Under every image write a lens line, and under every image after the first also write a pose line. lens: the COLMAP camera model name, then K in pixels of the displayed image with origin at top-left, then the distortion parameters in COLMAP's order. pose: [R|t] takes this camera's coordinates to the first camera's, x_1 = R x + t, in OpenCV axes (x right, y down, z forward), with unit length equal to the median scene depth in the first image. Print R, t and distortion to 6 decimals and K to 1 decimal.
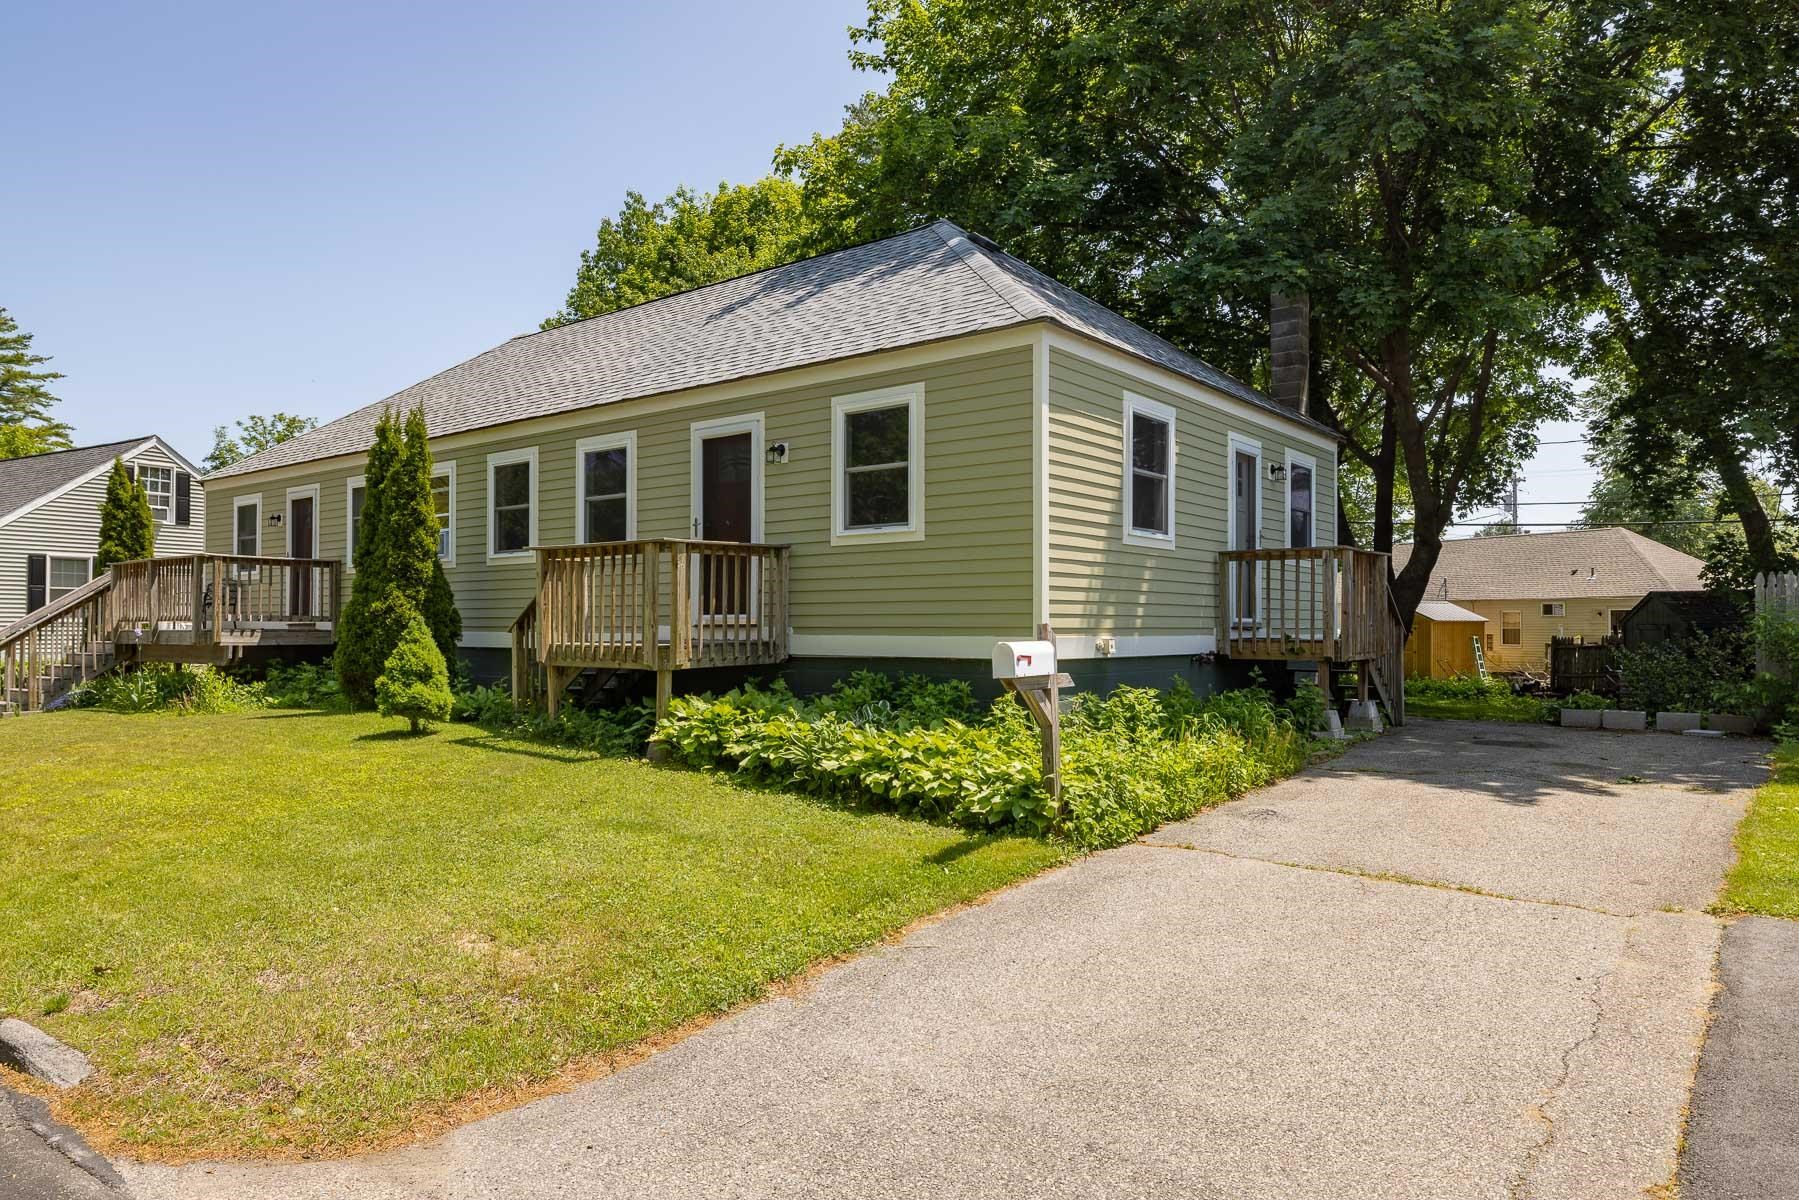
lens RADIAL K [[1145.6, 0, 909.1], [0, 1145.6, 596.7], [0, 0, 1]] dist [-0.006413, 0.005222]
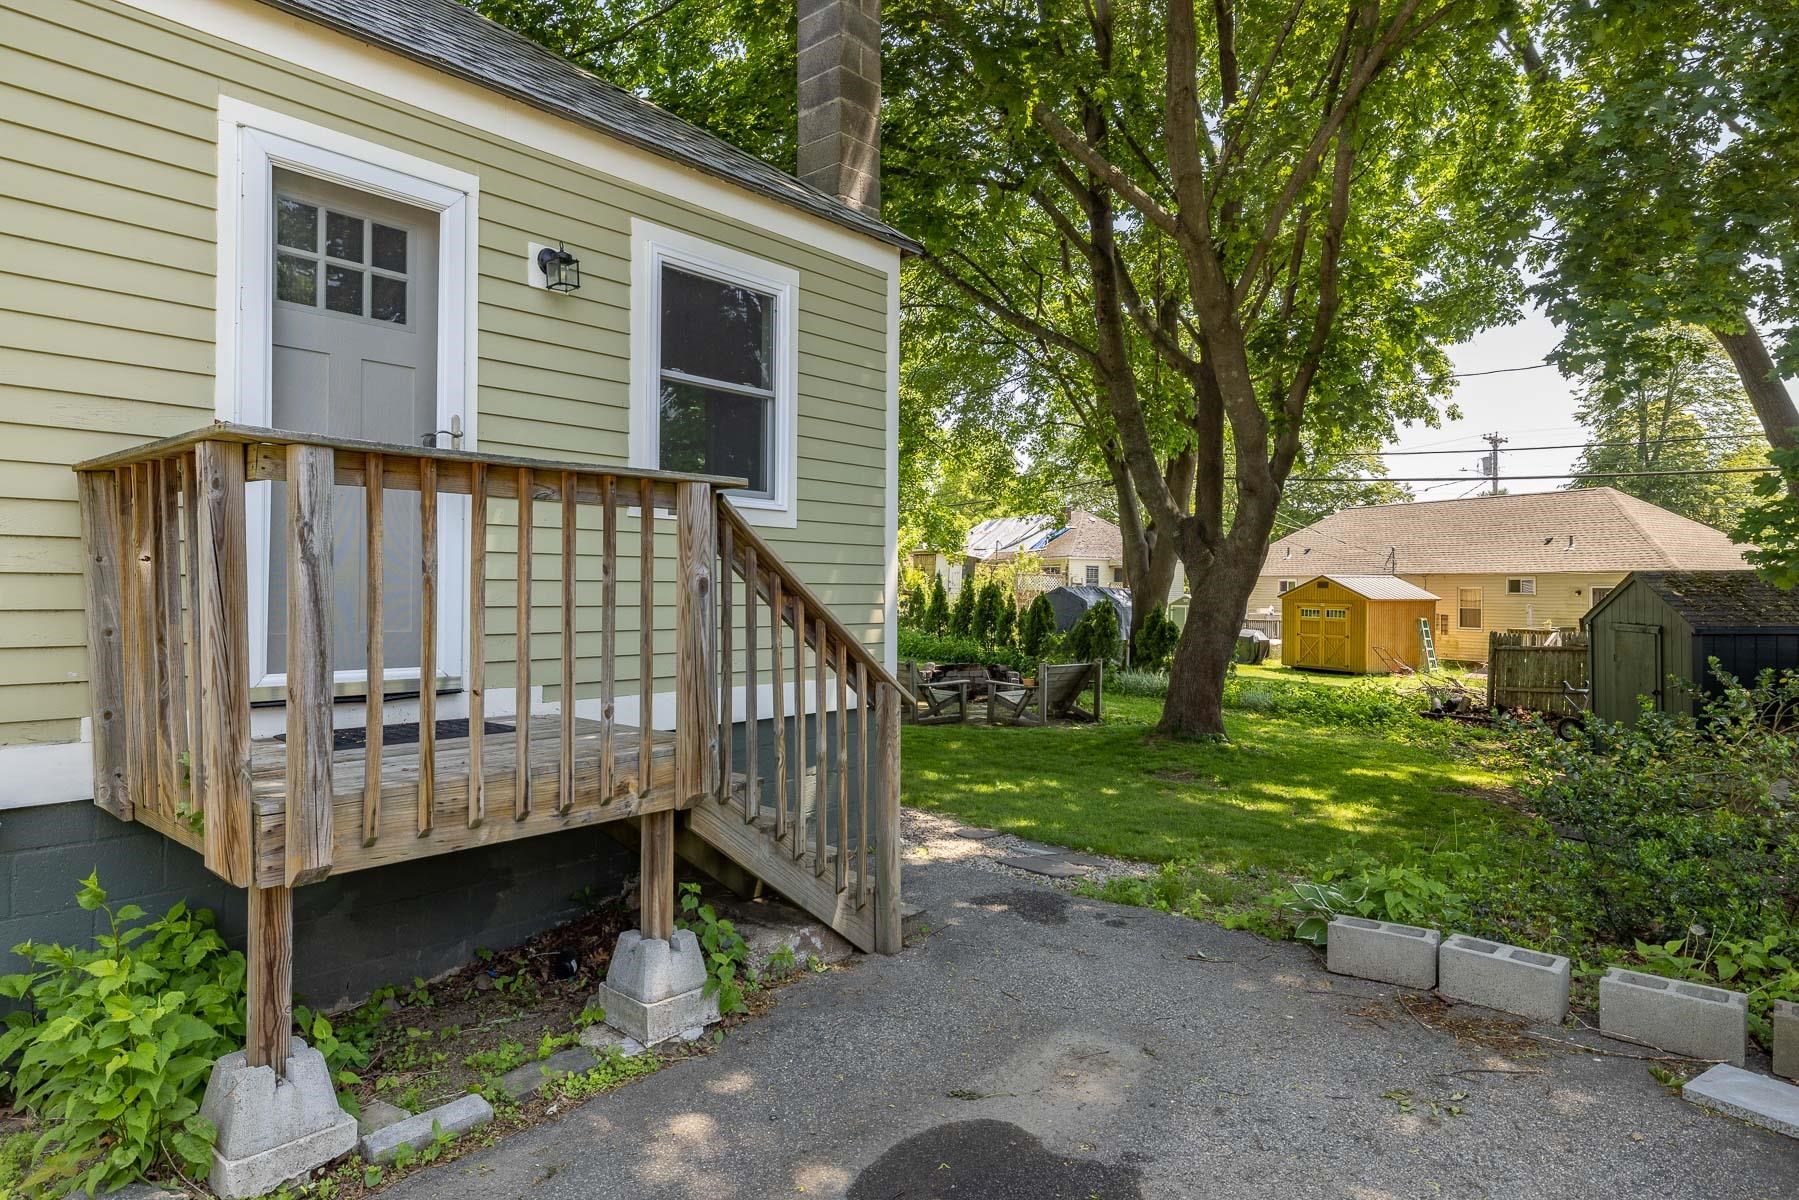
lens RADIAL K [[1009.8, 0, 886.4], [0, 1009.8, 571.7], [0, 0, 1]] dist [0.004714, 0.000368]
pose [[0.997600, 0.001393, -0.069230, 0.152276], [-0.000890, 0.999973, 0.007294, -0.003993], [0.069238, -0.007215, 0.997574, 0.234129]]
